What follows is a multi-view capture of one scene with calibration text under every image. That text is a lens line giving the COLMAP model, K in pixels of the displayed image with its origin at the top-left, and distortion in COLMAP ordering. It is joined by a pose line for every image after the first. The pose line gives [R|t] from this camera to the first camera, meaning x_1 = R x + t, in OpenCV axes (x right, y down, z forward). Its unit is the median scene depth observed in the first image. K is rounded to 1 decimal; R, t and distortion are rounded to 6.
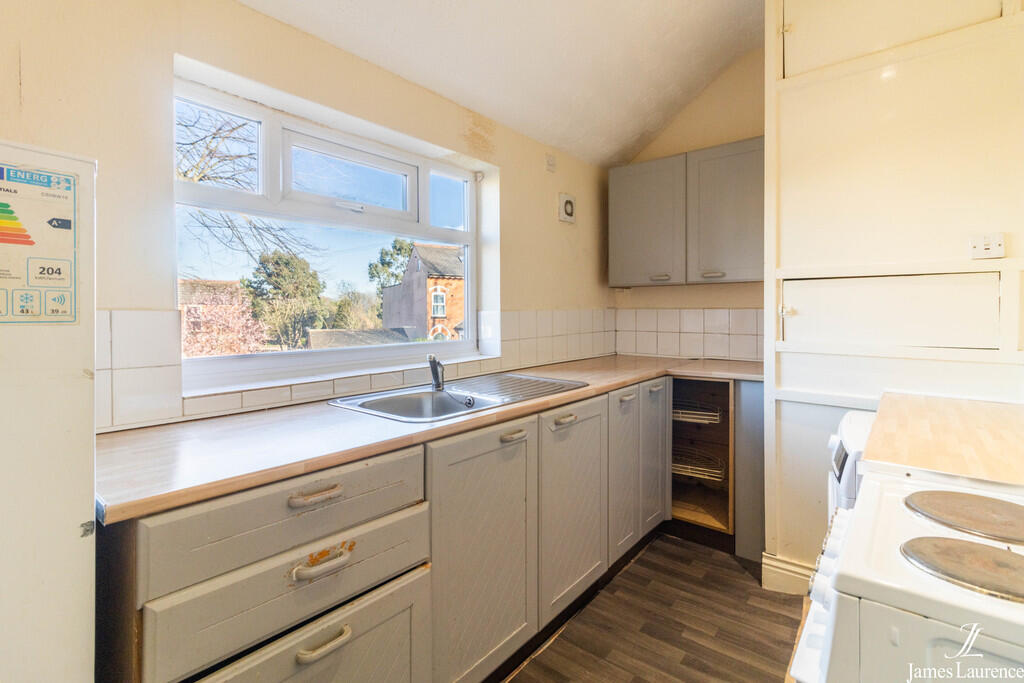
lens RADIAL K [[483.5, 0, 516.9], [0, 483.5, 324.8], [0, 0, 1]] dist [0.000197, -0.000115]
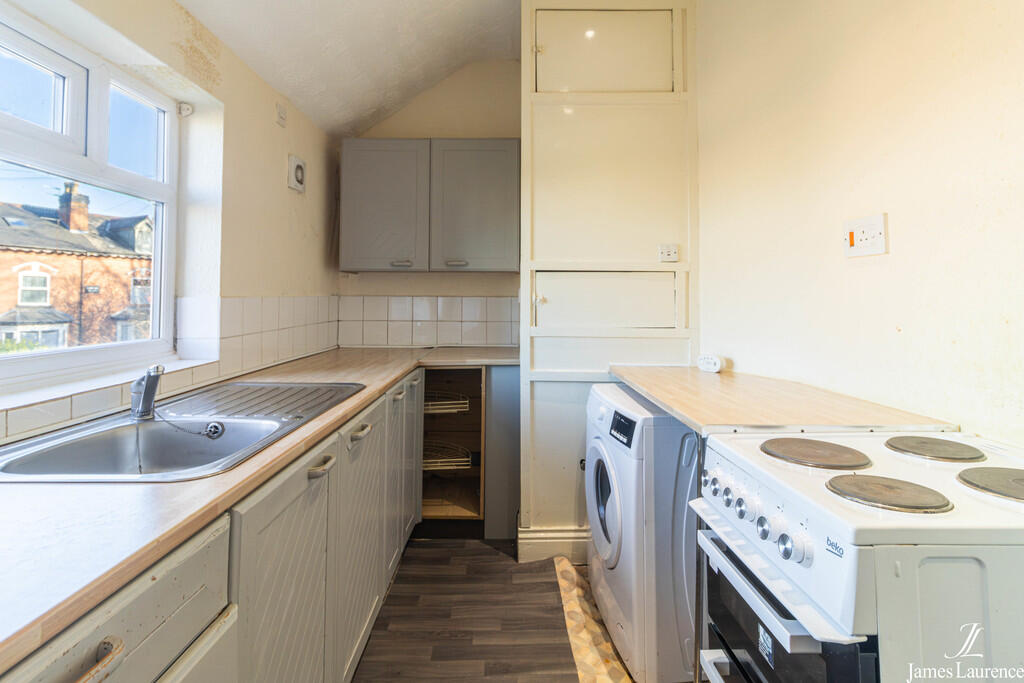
lens RADIAL K [[490.7, 0, 511.5], [0, 490.7, 289.1], [0, 0, 1]] dist [0.001920, 0.000137]
pose [[0.765784, 0.018432, 0.642833, -0.186371], [0.012511, 0.998973, -0.043548, -0.003387], [-0.642976, 0.041391, 0.764767, 0.157888]]
